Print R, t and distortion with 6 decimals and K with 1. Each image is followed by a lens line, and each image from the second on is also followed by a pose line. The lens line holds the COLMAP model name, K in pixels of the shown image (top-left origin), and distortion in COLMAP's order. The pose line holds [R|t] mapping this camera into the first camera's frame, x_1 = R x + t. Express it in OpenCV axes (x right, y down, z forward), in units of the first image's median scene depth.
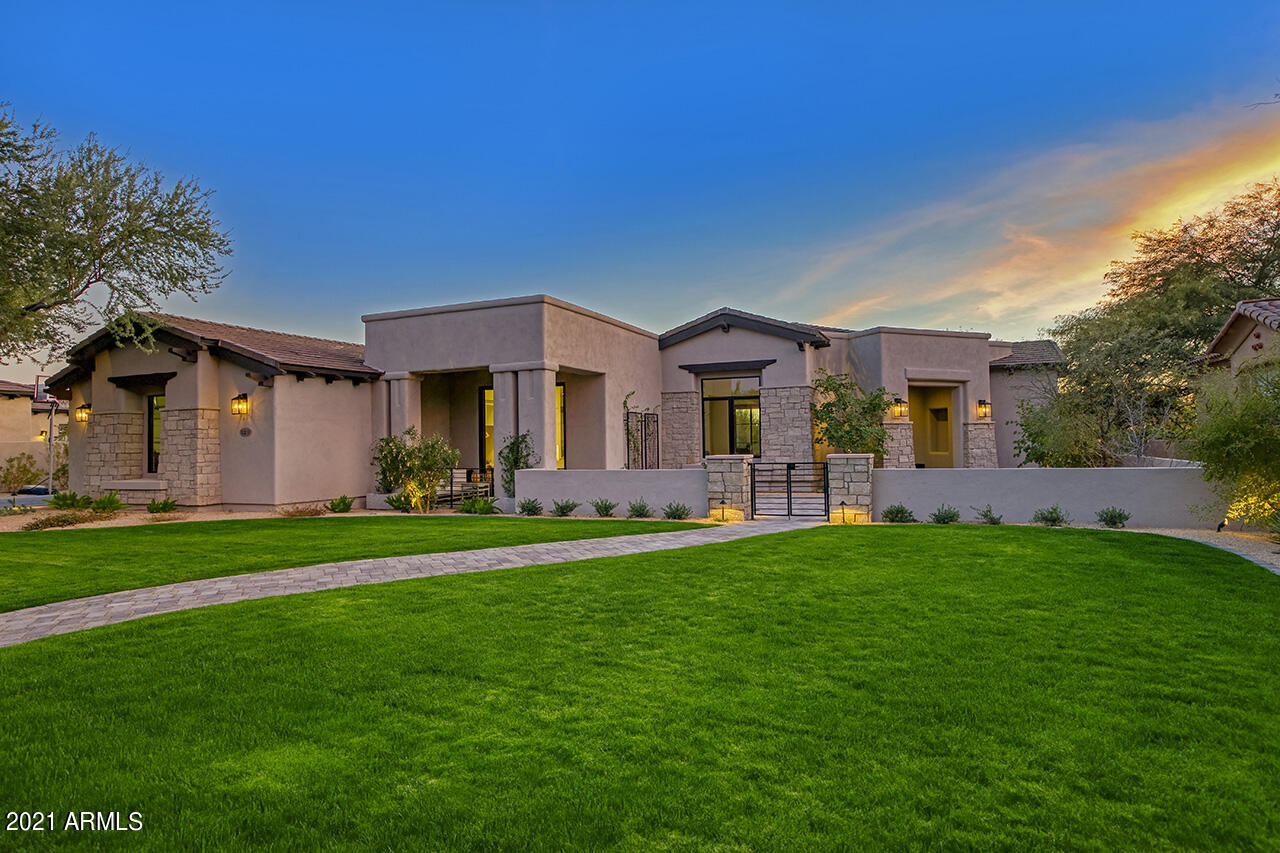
lens RADIAL K [[746.5, 0, 641.7], [0, 746.5, 430.2], [0, 0, 1]] dist [-0.024326, -0.000260]
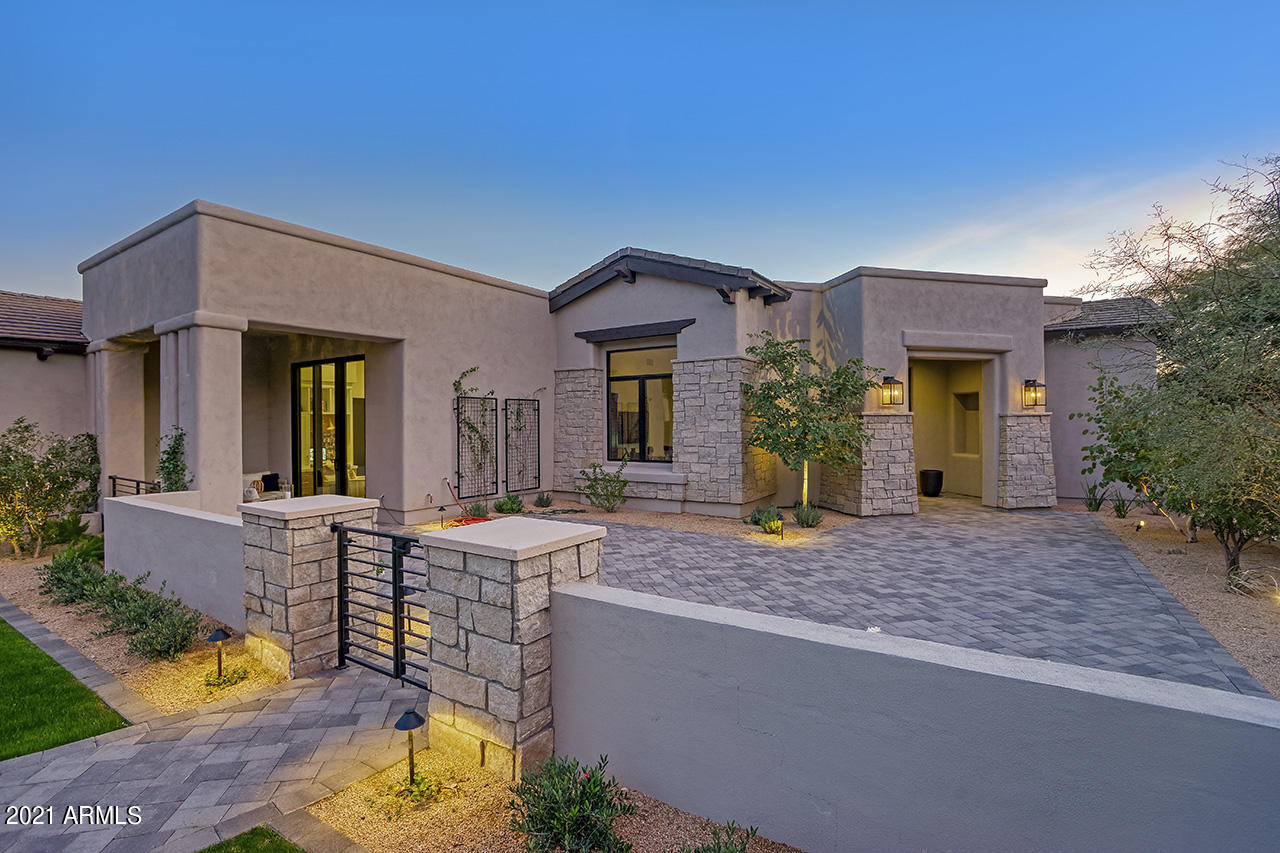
lens RADIAL K [[588.2, 0, 638.1], [0, 588.2, 421.6], [0, 0, 1]] dist [-0.054174, 0.014455]
pose [[0.981834, 0.010188, -0.189468, 0.224181], [-0.006716, 0.999798, 0.018959, -0.011493], [0.189623, -0.017342, 0.981704, 0.454396]]
